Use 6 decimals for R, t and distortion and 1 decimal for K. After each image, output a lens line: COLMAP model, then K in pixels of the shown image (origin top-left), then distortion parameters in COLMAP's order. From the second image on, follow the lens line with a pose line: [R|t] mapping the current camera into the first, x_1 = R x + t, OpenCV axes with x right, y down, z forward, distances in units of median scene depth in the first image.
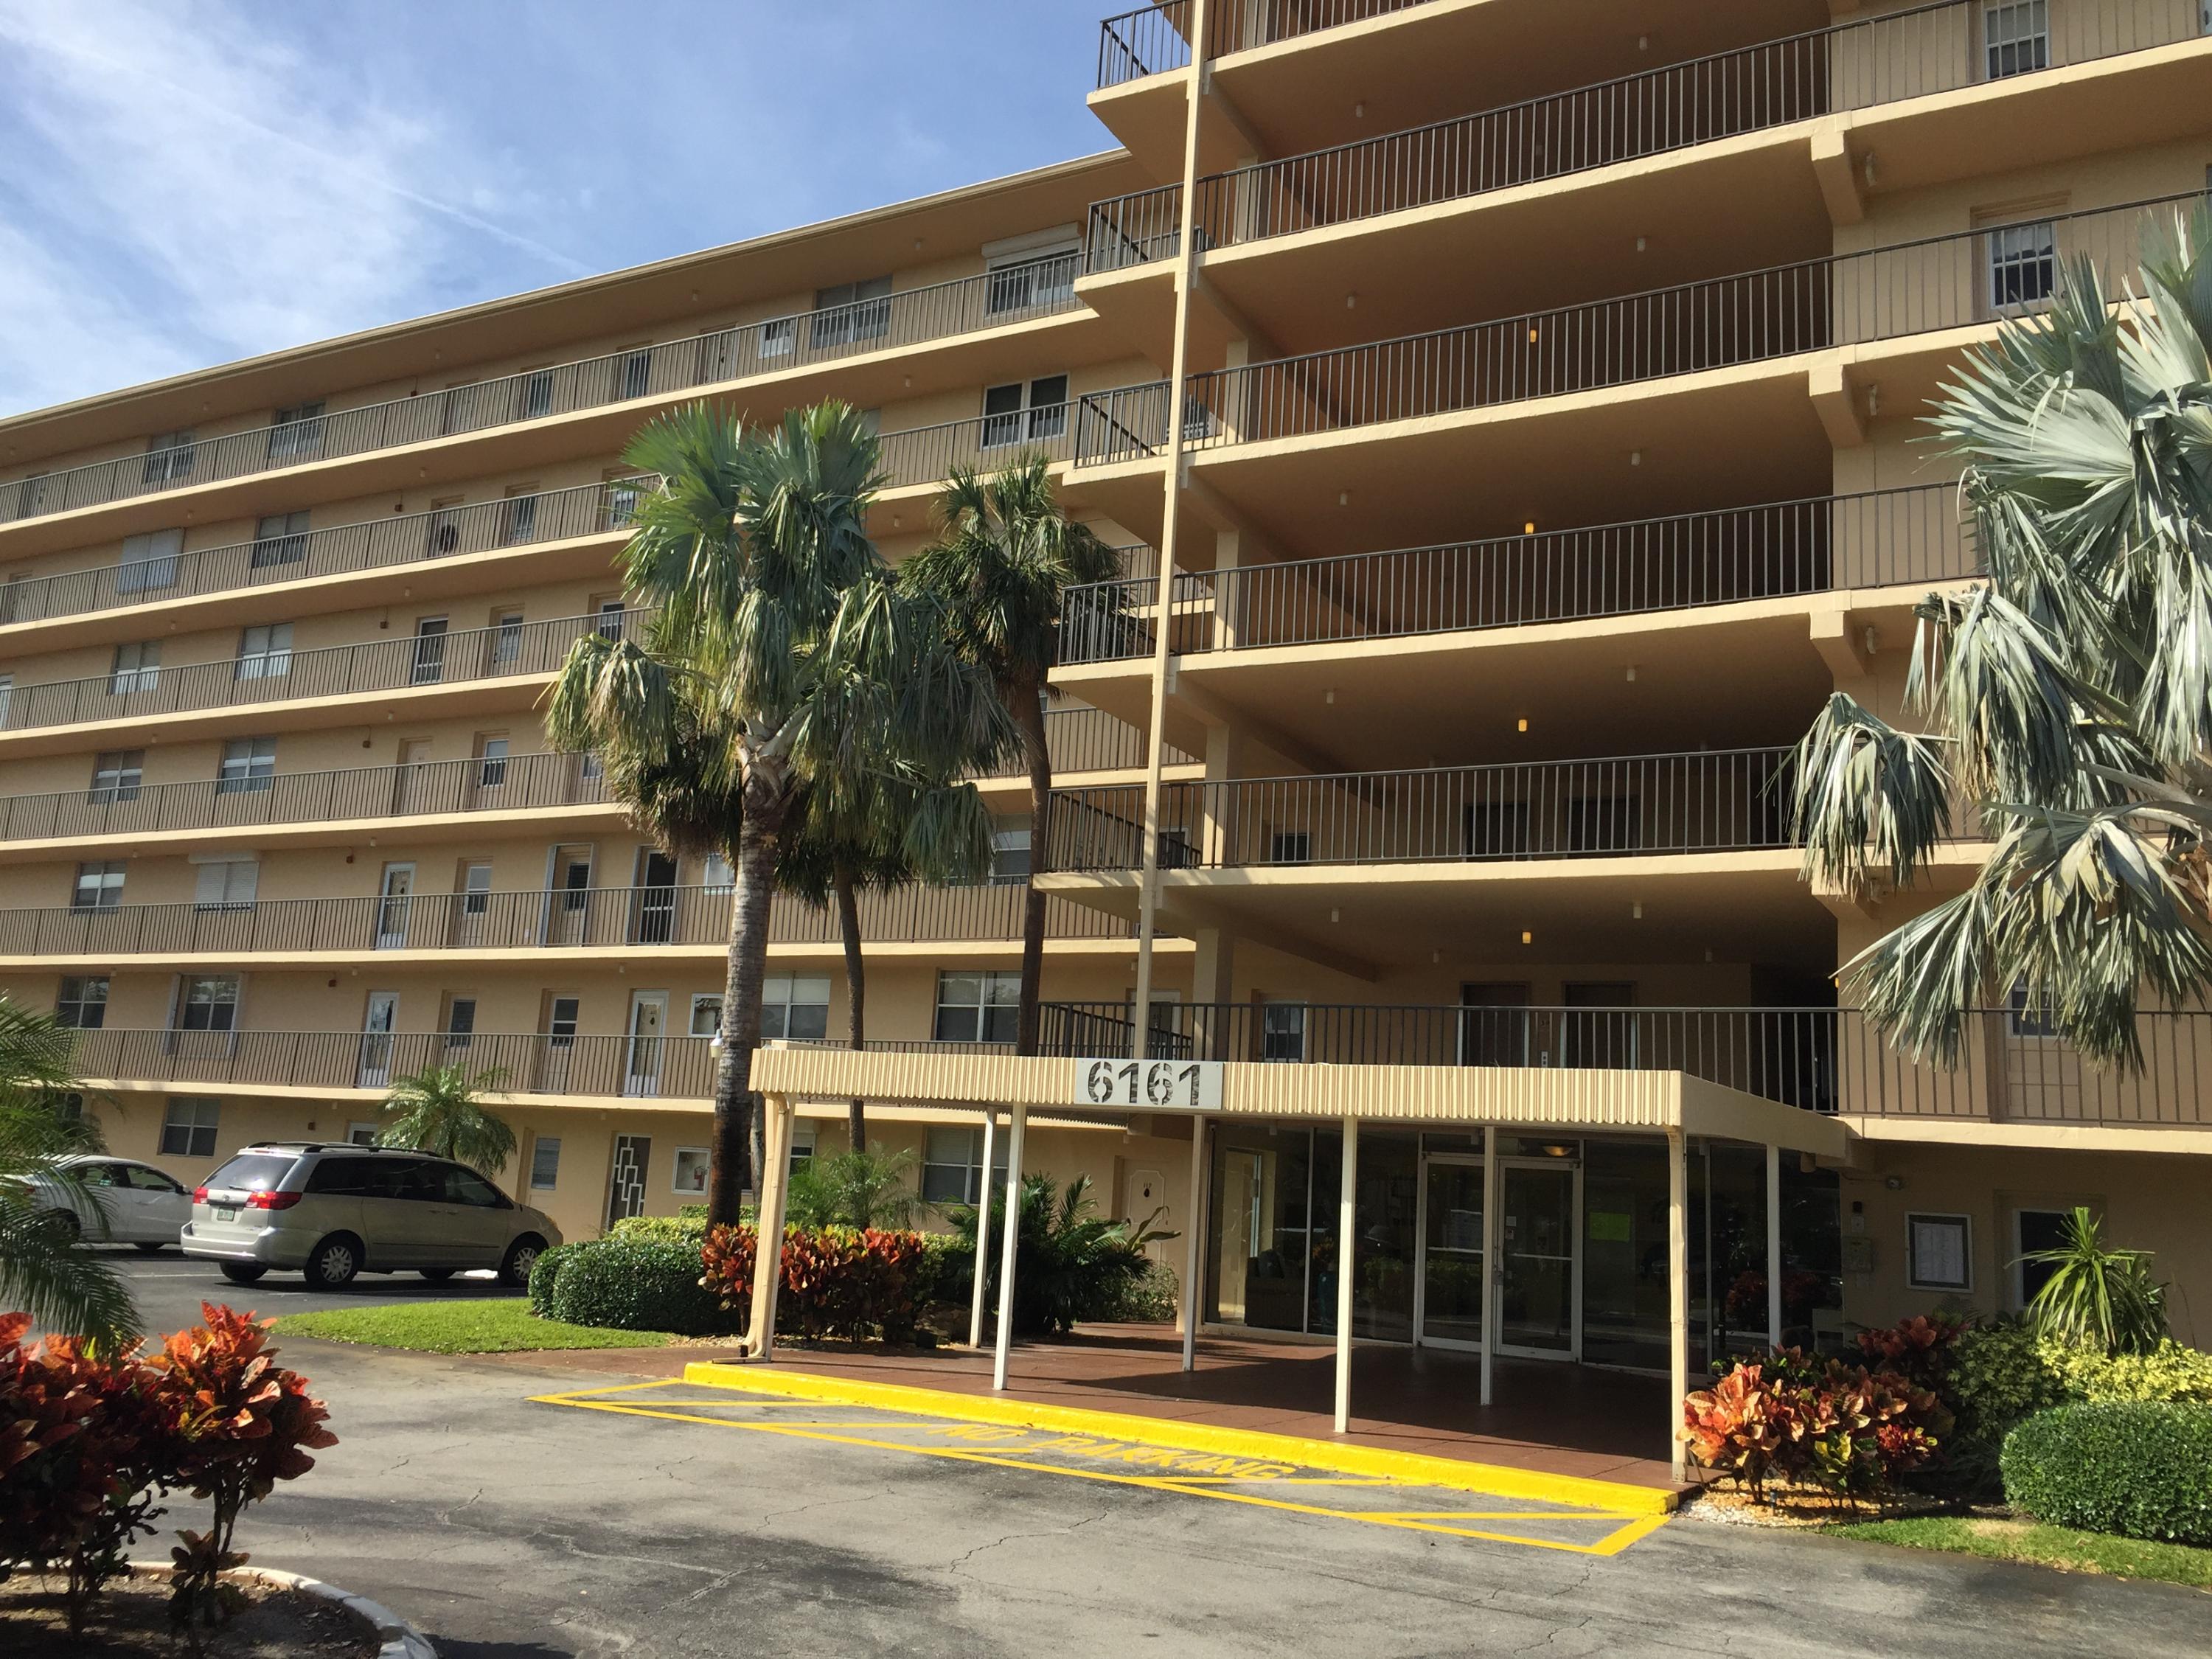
lens RADIAL K [[1883.6, 0, 1106.0], [0, 1883.6, 829.5], [0, 0, 1]] dist [0.072431, -0.052106]
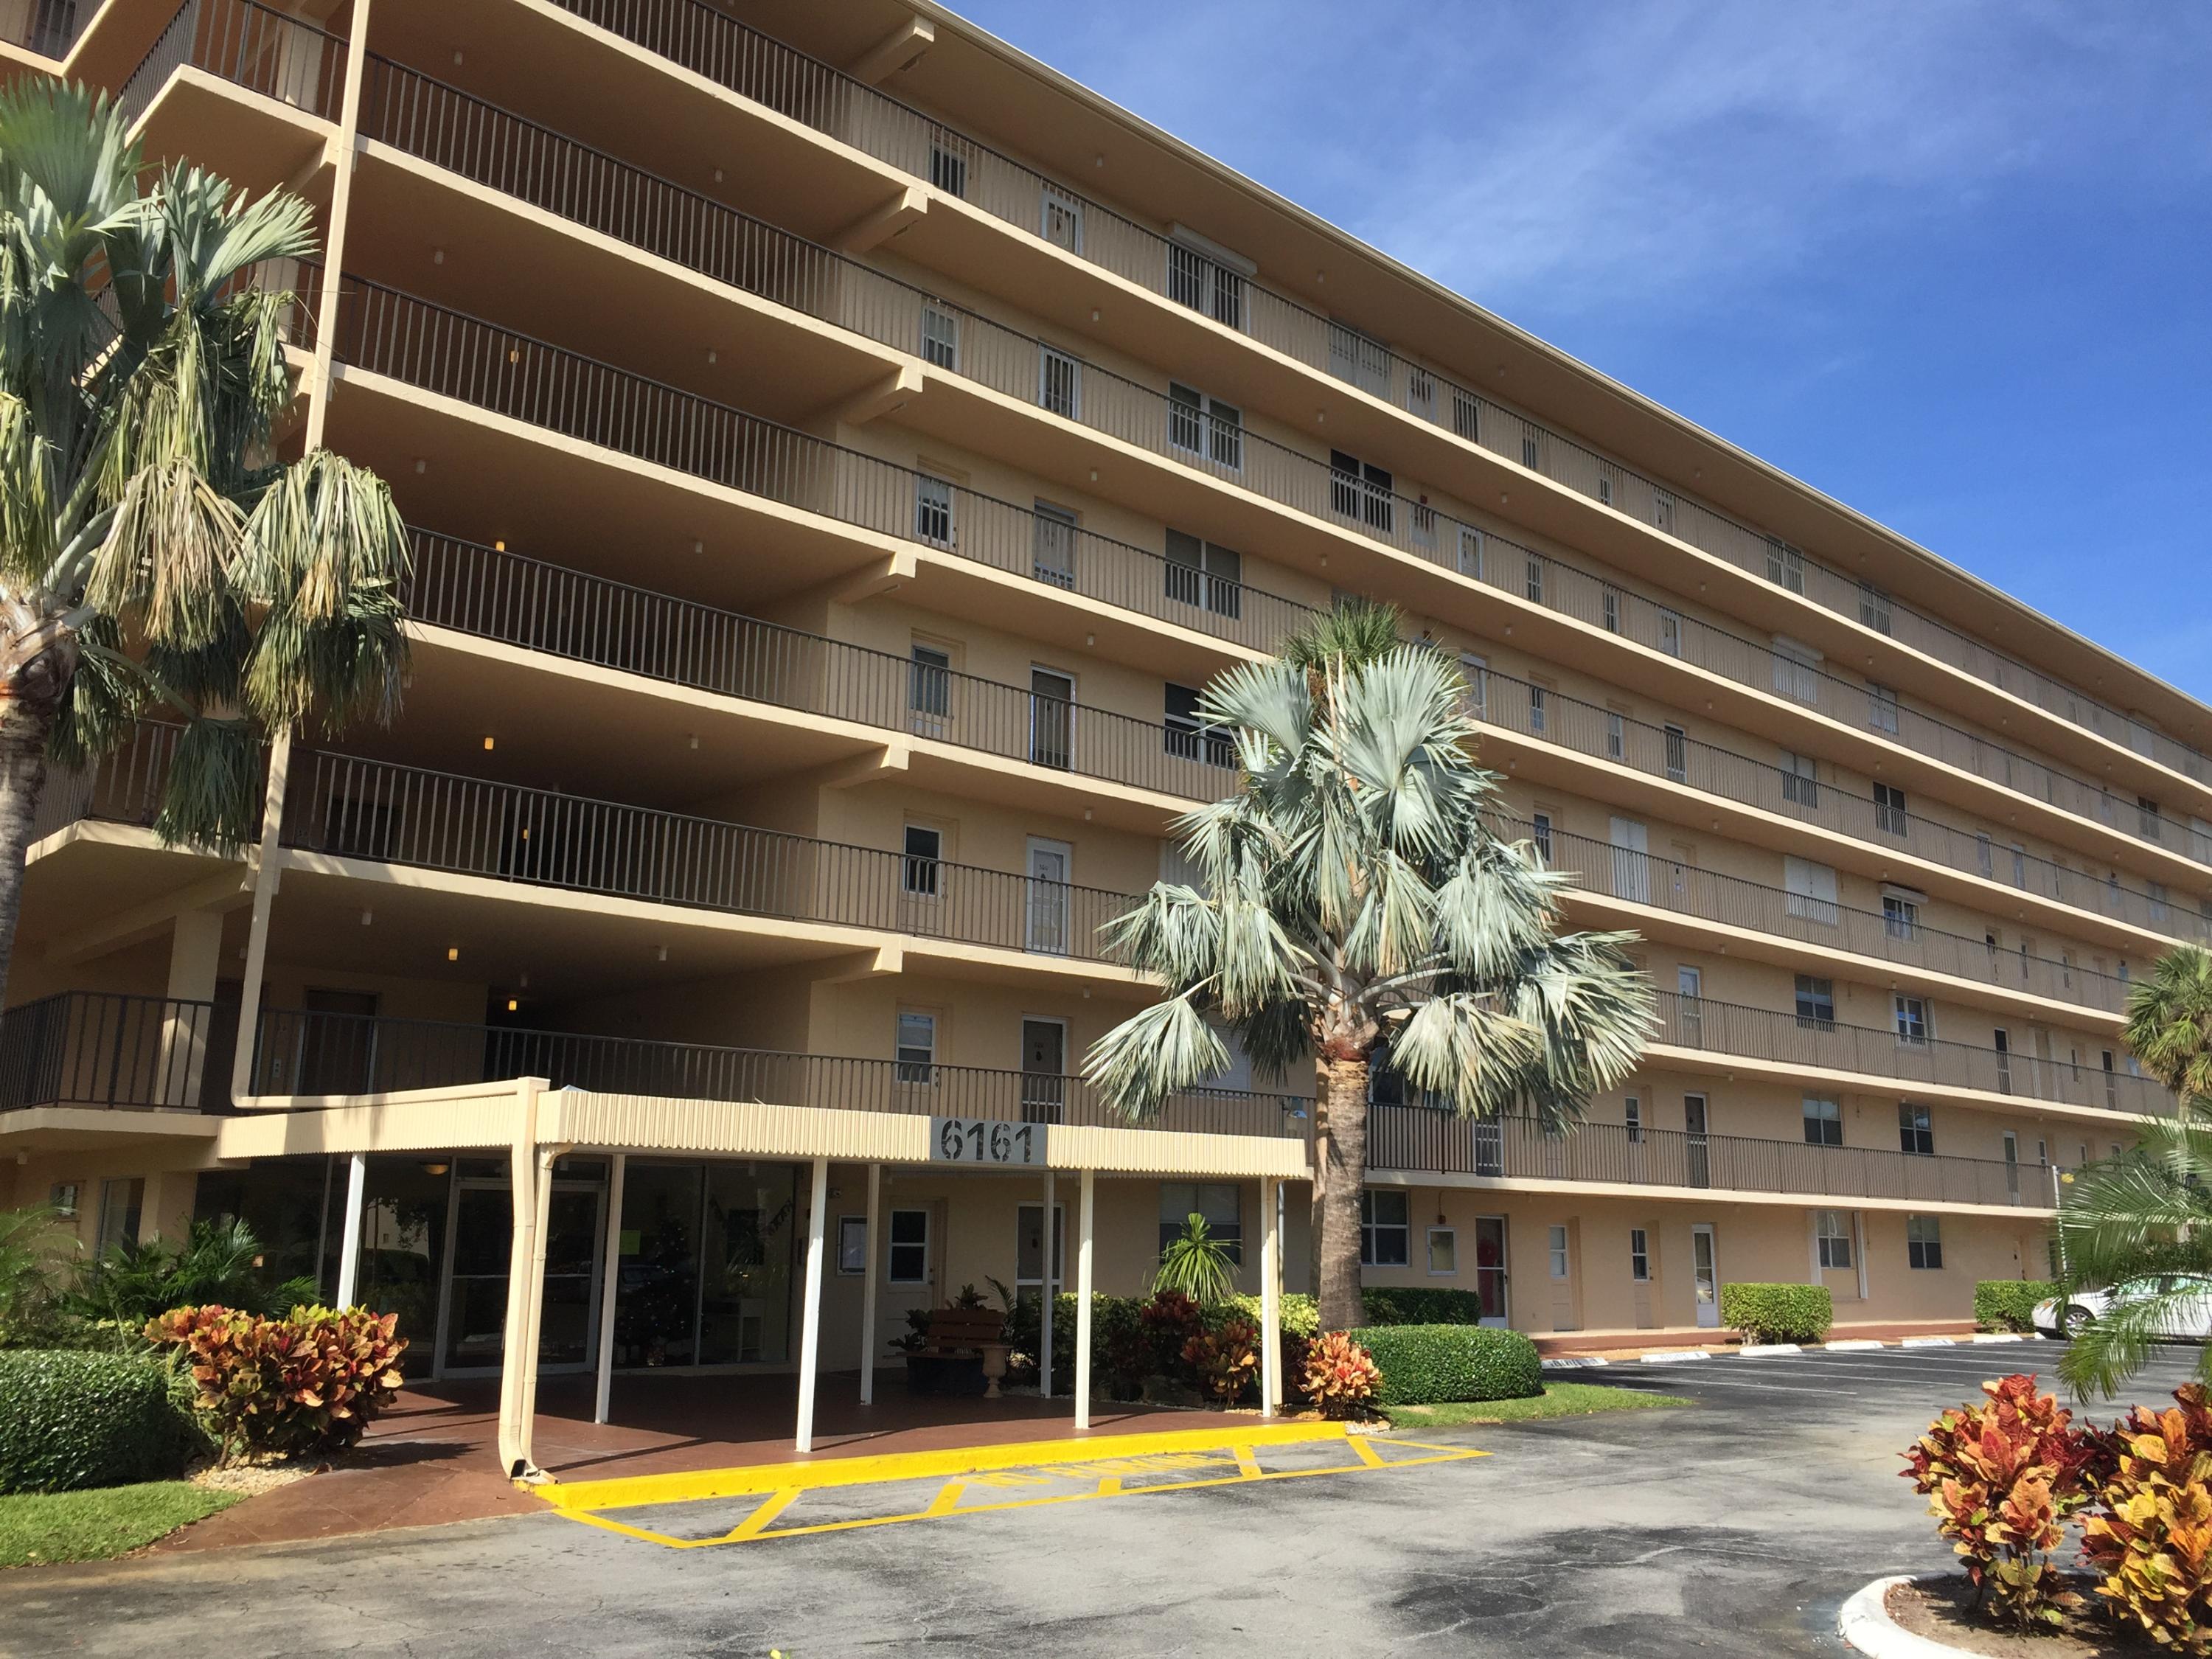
lens RADIAL K [[1875.6, 0, 1106.0], [0, 1875.6, 829.5], [0, 0, 1]] dist [0.080250, -0.098797]
pose [[0.307010, 0.150985, 0.939653, -0.815919], [-0.173504, 0.979669, -0.100726, 0.044751], [-0.935757, -0.132109, 0.326964, 0.489314]]
